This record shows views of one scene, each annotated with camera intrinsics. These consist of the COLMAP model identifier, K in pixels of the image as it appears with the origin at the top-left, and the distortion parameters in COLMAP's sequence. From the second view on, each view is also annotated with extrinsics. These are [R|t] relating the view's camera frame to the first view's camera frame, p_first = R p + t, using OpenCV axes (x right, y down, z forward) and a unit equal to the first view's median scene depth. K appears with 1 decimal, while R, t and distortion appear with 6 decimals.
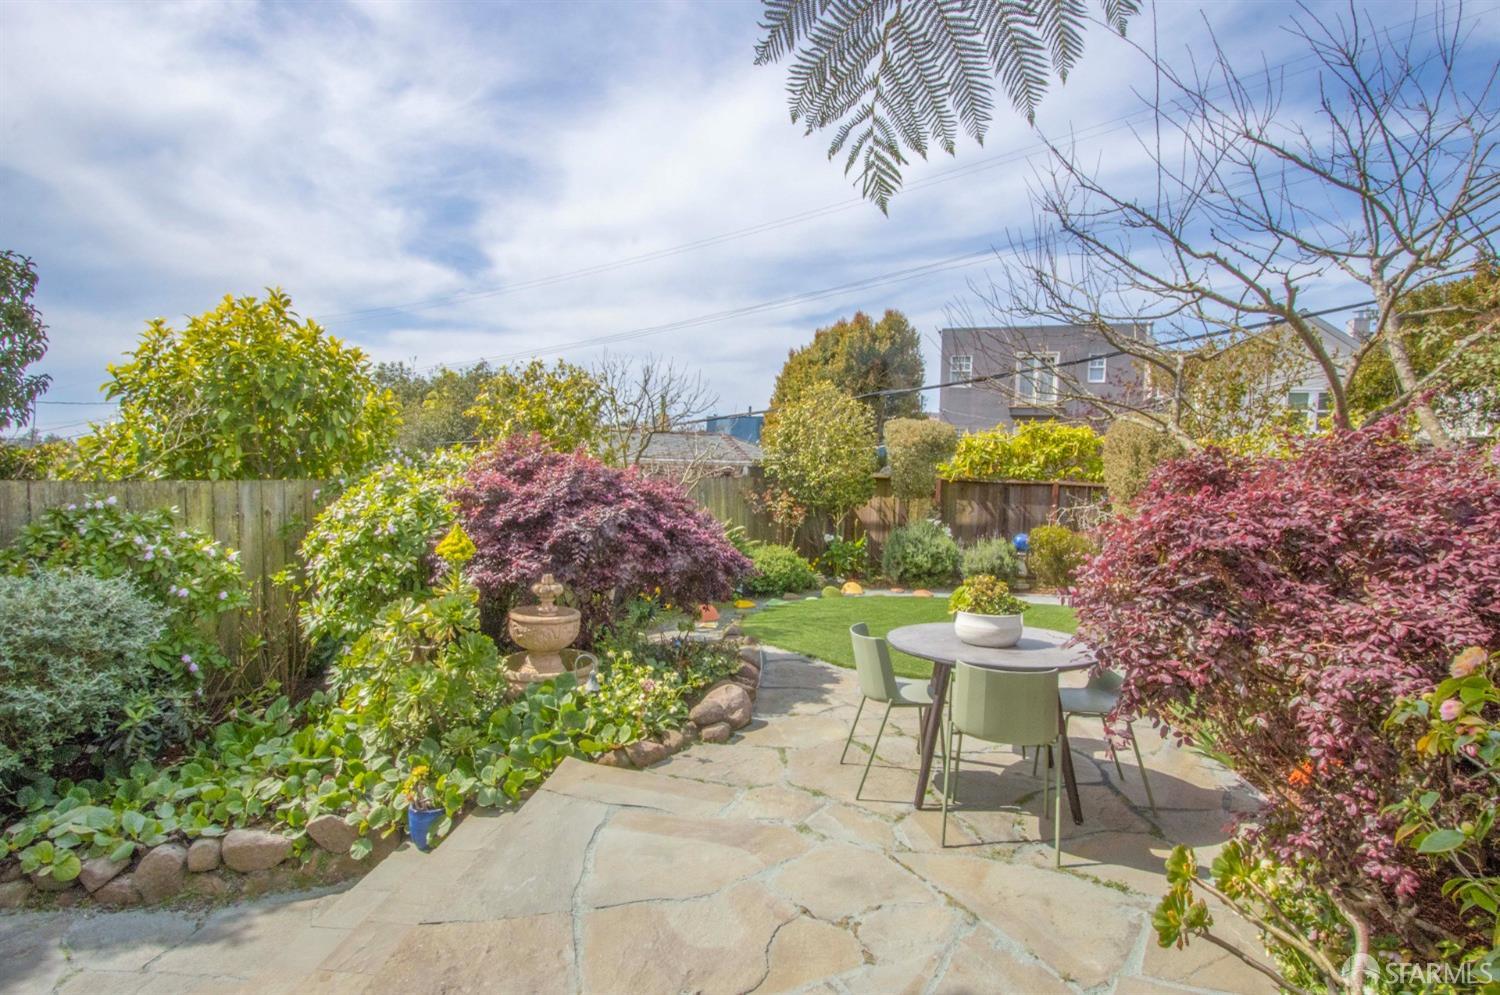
lens RADIAL K [[704.1, 0, 751.1], [0, 704.1, 471.9], [0, 0, 1]] dist [-0.001363, 0.000011]
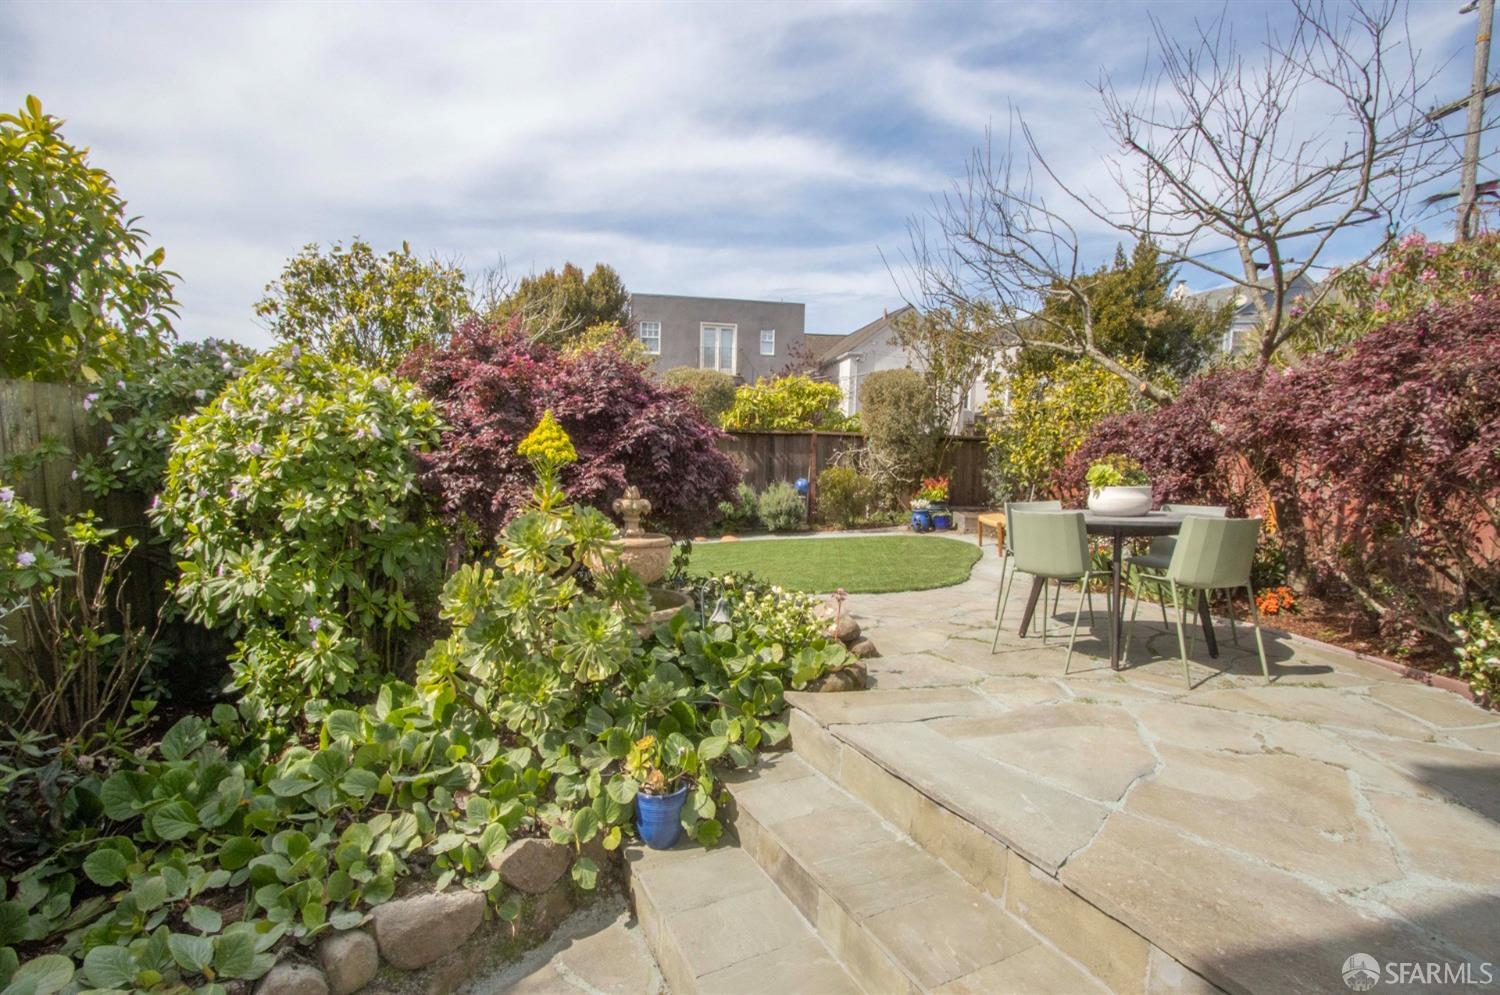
lens RADIAL K [[704.7, 0, 750.0], [0, 704.7, 497.5], [0, 0, 1]] dist [-0.000564, 0.001422]
pose [[0.874278, -0.050544, 0.482787, -0.308854], [0.018183, 0.997276, 0.071479, 0.059691], [-0.485085, -0.053715, 0.872816, 0.156759]]
